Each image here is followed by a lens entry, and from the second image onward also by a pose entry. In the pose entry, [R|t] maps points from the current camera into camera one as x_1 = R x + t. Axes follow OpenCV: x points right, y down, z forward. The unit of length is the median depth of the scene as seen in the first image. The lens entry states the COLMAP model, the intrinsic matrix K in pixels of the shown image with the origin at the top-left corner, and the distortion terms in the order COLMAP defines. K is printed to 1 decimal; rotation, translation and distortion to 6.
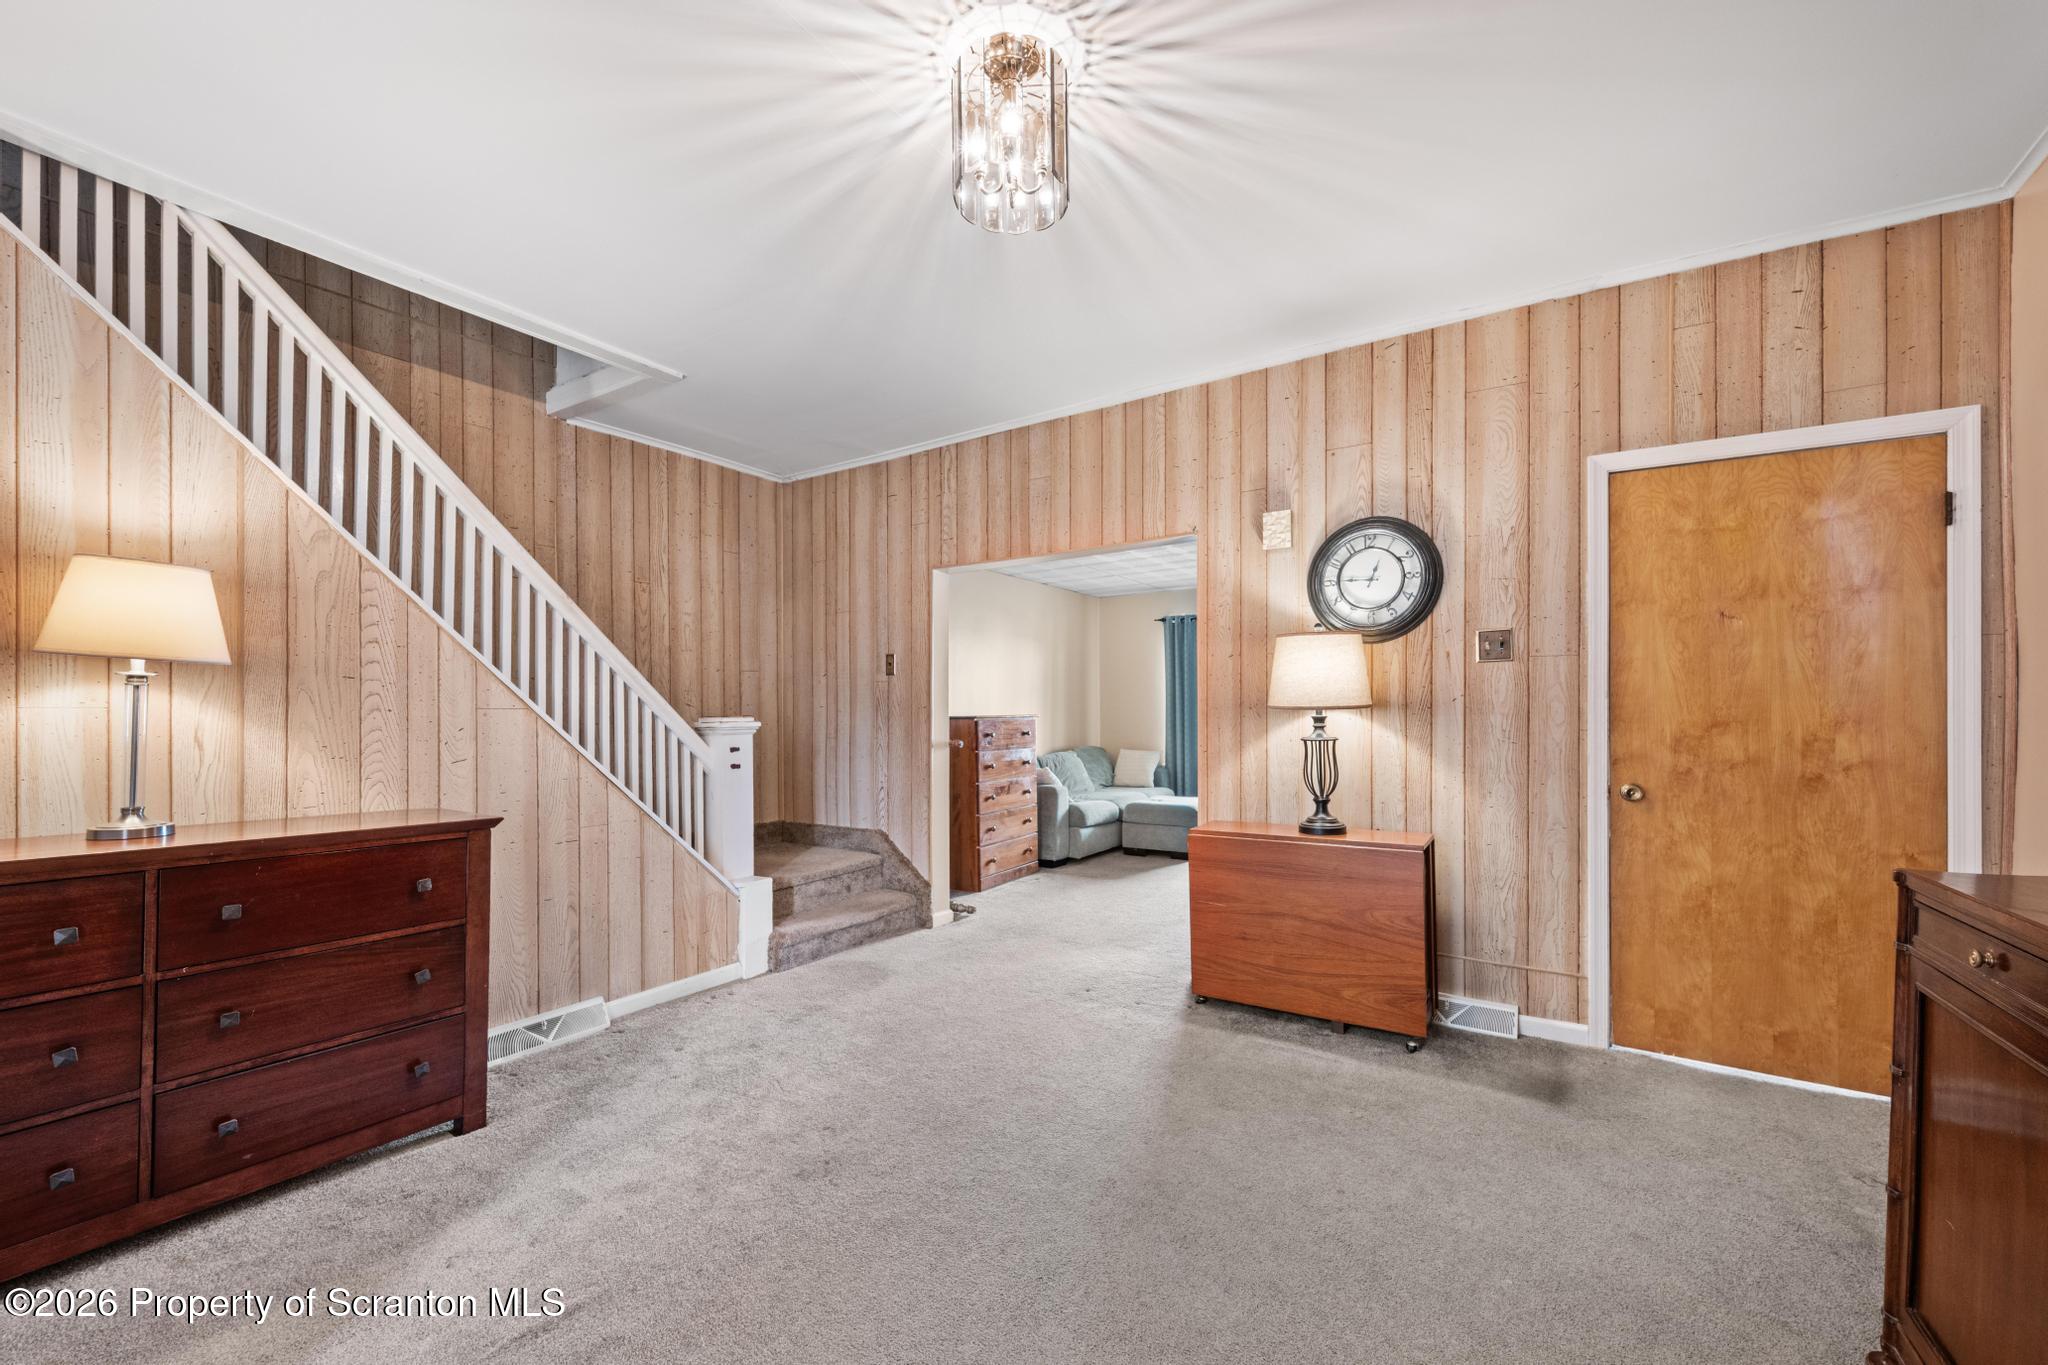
lens RADIAL K [[809.0, 0, 1024.6], [0, 809.0, 704.9], [0, 0, 1]] dist [-0.000680, 0.000529]
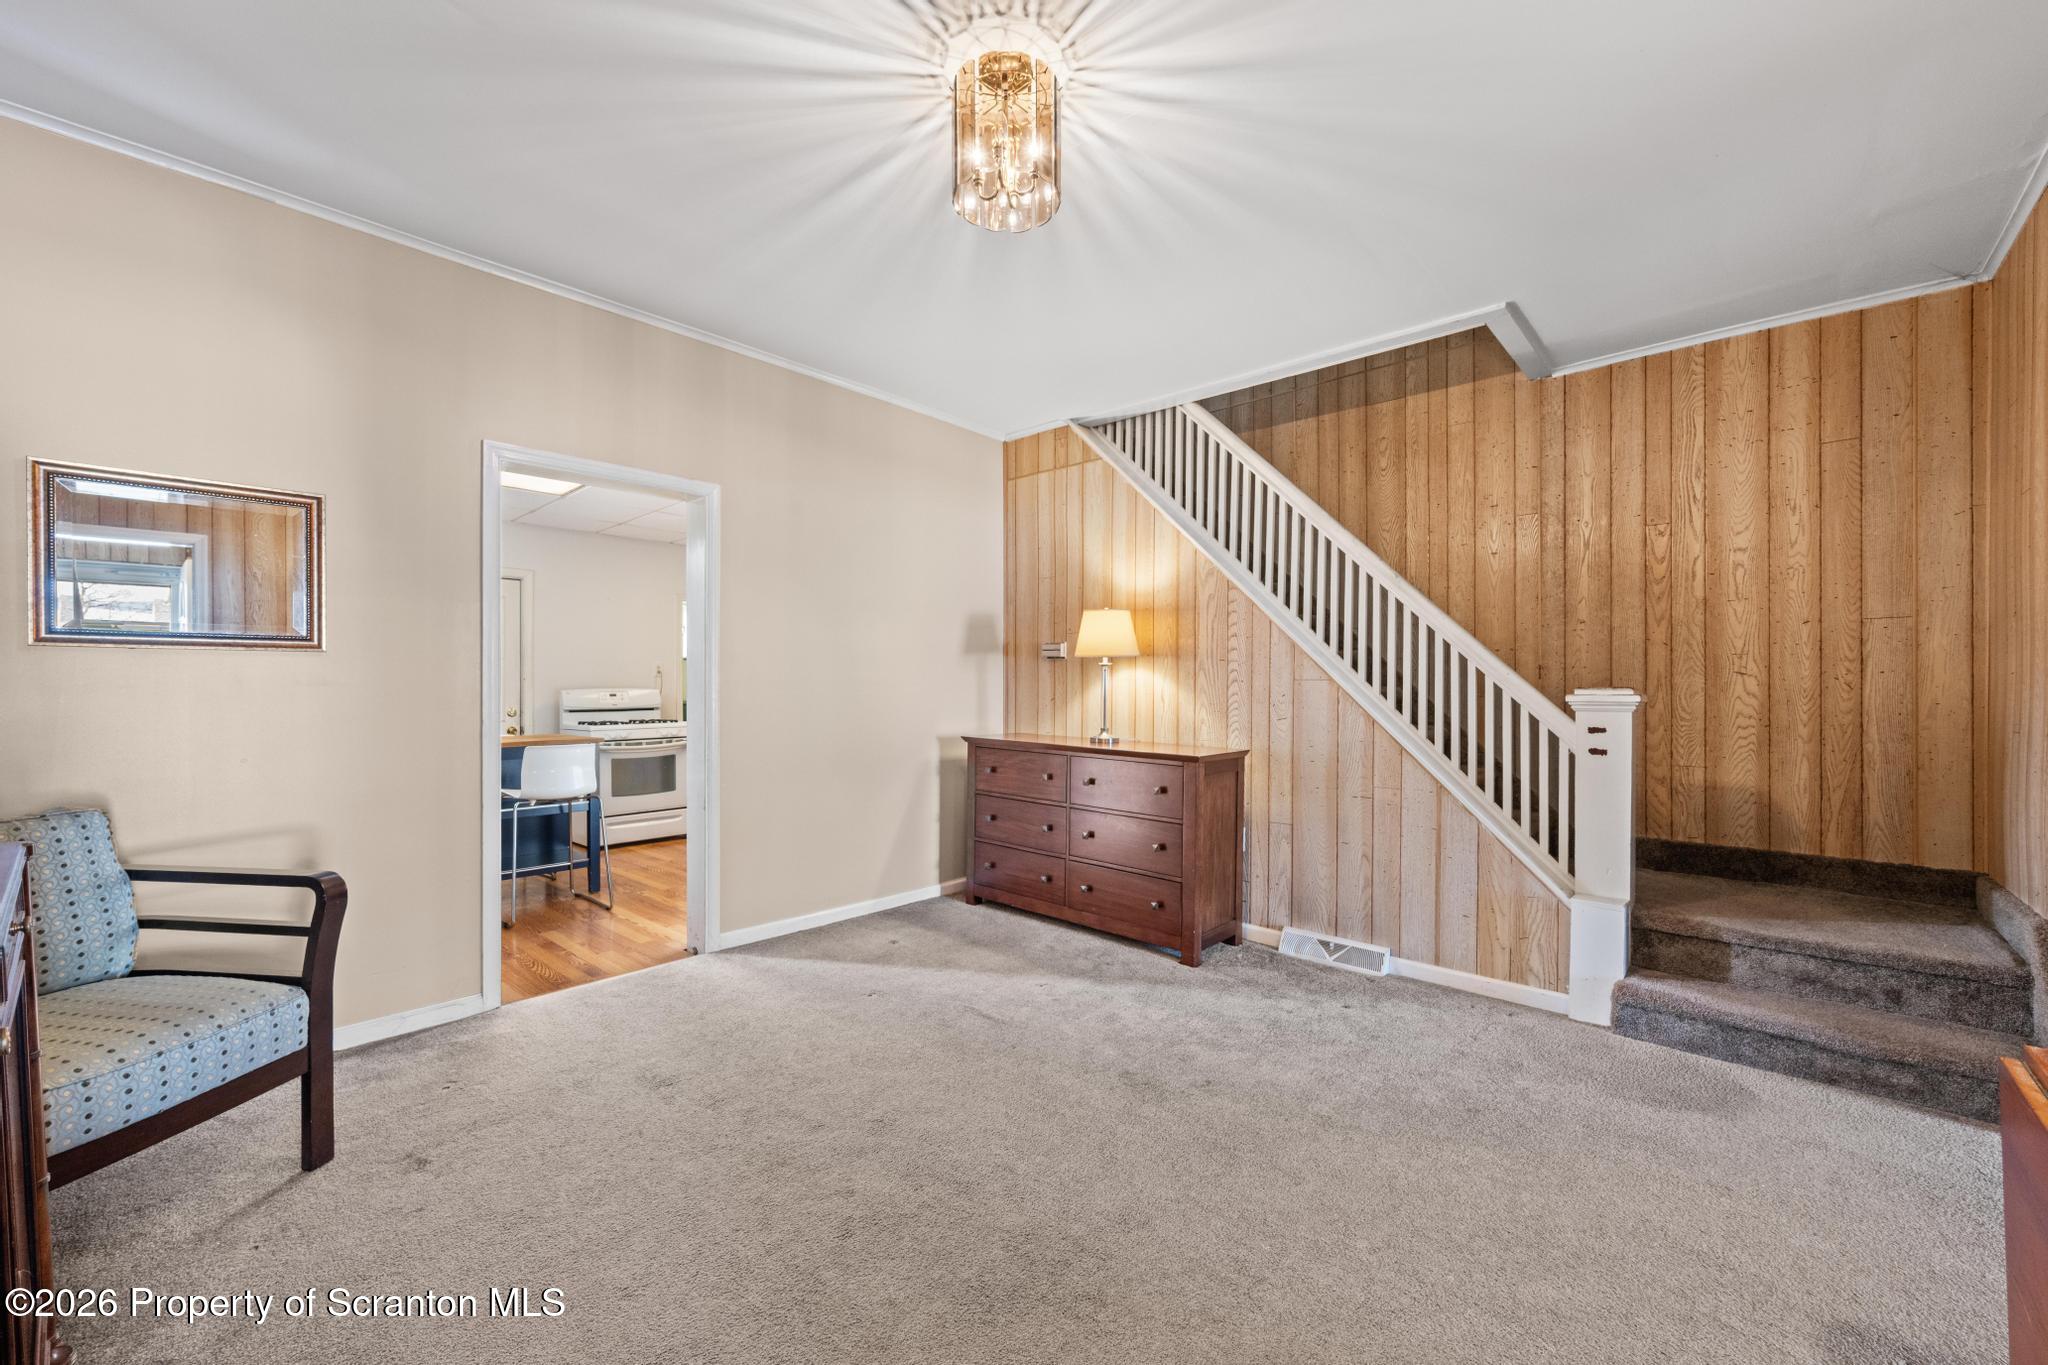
lens RADIAL K [[809.0, 0, 1027.1], [0, 809.0, 683.1], [0, 0, 1]] dist [-0.000680, 0.000529]
pose [[-0.151446, -0.000296, -0.988465, 0.576443], [0.008055, 0.999966, -0.001534, 0.007068], [0.988433, -0.008195, -0.151439, 0.657732]]
